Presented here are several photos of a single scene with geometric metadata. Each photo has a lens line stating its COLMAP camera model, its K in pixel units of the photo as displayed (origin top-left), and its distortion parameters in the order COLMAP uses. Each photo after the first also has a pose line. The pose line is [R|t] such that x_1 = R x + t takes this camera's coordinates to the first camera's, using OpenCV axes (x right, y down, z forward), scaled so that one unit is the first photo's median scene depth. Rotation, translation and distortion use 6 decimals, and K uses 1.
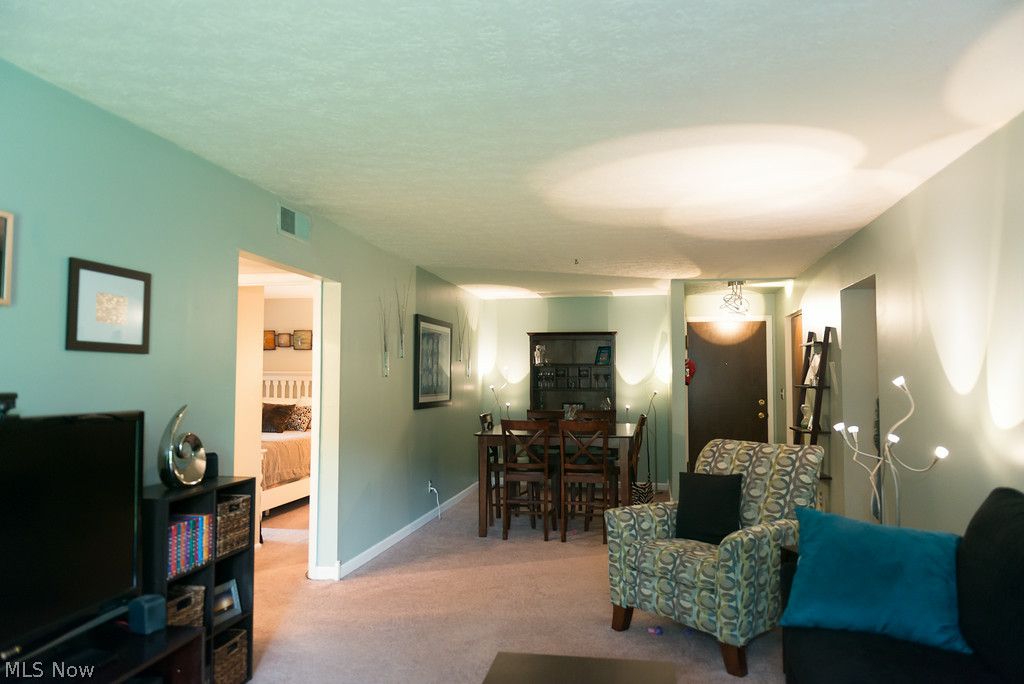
lens RADIAL K [[689.2, 0, 513.1], [0, 689.2, 346.5], [0, 0, 1]] dist [-0.001004, -0.003728]
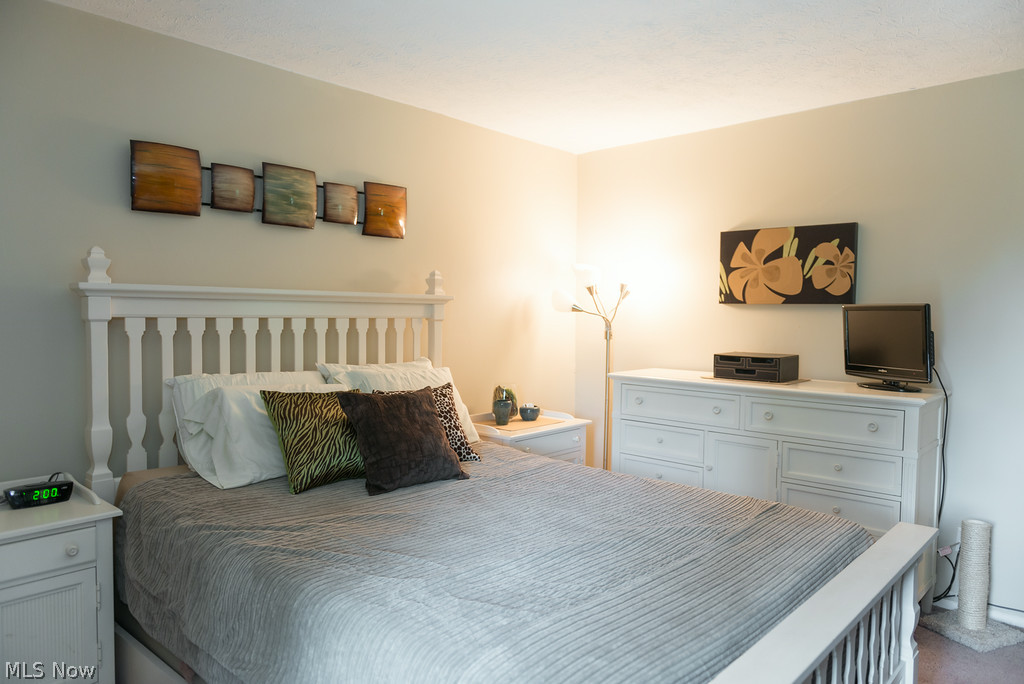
lens RADIAL K [[689.2, 0, 513.1], [0, 689.2, 346.5], [0, 0, 1]] dist [-0.001004, -0.003728]
pose [[0.503863, -0.037811, 0.862956, -0.555533], [-0.037741, 0.997124, 0.065726, 0.038138], [-0.862959, -0.065686, 0.500986, 0.746451]]
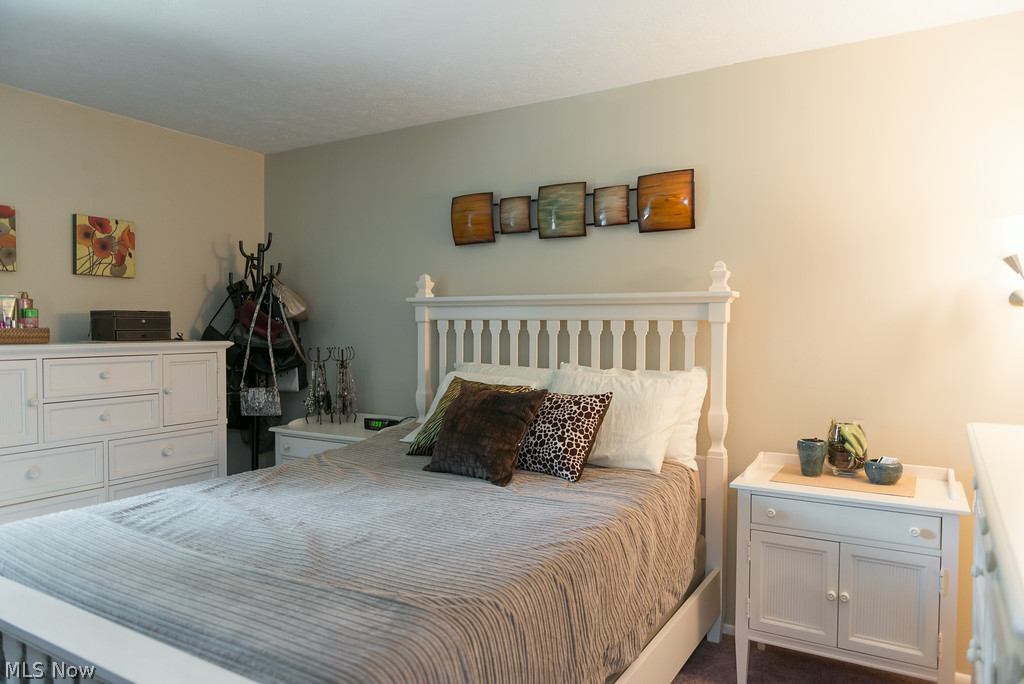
lens RADIAL K [[689.2, 0, 513.1], [0, 689.2, 346.5], [0, 0, 1]] dist [-0.001004, -0.003728]
pose [[0.942314, 0.010130, -0.334576, -0.208013], [0.016411, 0.996942, 0.076406, 0.035566], [0.334326, -0.077489, 0.939266, 0.646323]]
